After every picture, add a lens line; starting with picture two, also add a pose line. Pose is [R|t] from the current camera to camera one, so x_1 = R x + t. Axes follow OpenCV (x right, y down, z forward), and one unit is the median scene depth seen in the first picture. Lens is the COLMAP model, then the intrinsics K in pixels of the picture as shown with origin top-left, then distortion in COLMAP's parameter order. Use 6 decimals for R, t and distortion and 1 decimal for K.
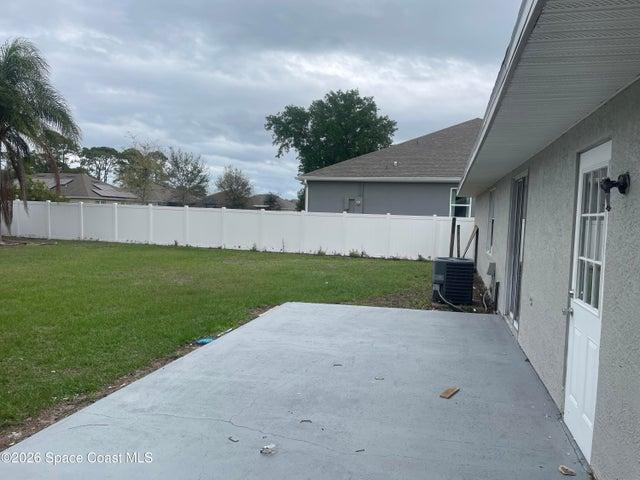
lens RADIAL K [[483.4, 0, 321.8], [0, 483.4, 236.8], [0, 0, 1]] dist [0.073982, -0.088933]
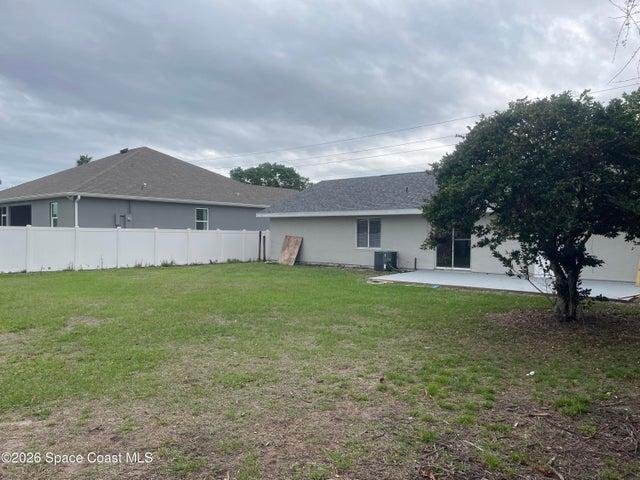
lens RADIAL K [[483.4, 0, 309.3], [0, 483.4, 233.1], [0, 0, 1]] dist [0.073982, -0.088933]
pose [[0.429851, -0.029030, 0.902433, -0.830406], [0.043801, 0.998977, 0.011273, -0.035895], [-0.901837, 0.034682, 0.430683, 0.170341]]
